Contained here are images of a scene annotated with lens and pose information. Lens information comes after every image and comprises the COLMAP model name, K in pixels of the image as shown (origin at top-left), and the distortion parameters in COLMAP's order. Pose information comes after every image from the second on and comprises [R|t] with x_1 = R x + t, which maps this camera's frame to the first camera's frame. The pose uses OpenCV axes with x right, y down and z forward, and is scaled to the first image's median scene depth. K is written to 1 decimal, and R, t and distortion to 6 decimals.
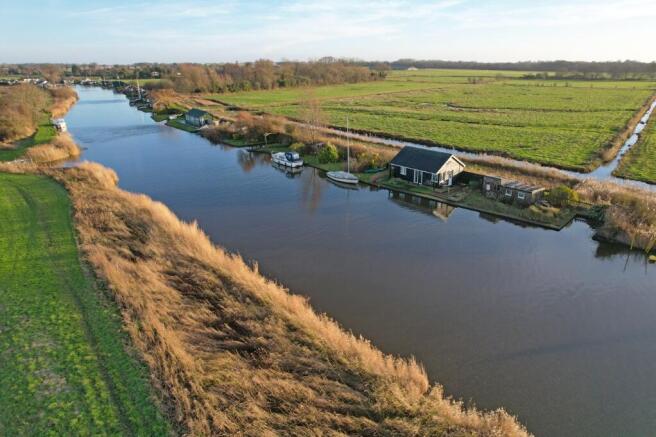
lens RADIAL K [[415.1, 0, 331.2], [0, 415.1, 219.2], [0, 0, 1]] dist [-0.057195, 0.057103]
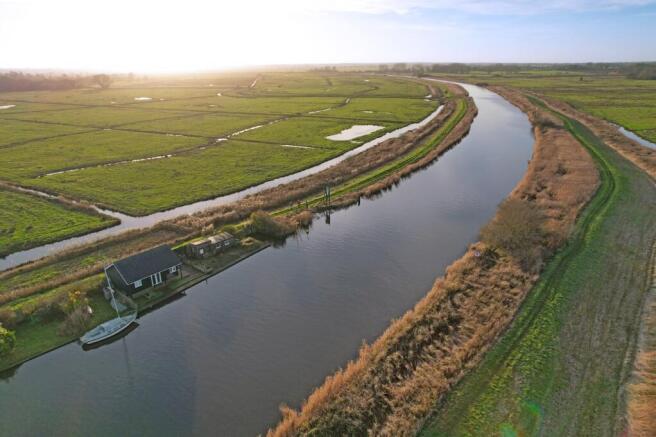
lens RADIAL K [[415.1, 0, 331.2], [0, 415.1, 219.2], [0, 0, 1]] dist [-0.057195, 0.057103]
pose [[-0.164309, -0.347433, 0.923197, -0.785772], [0.356209, 0.851863, 0.383985, -0.488131], [-0.919847, 0.391943, -0.016210, 0.601358]]
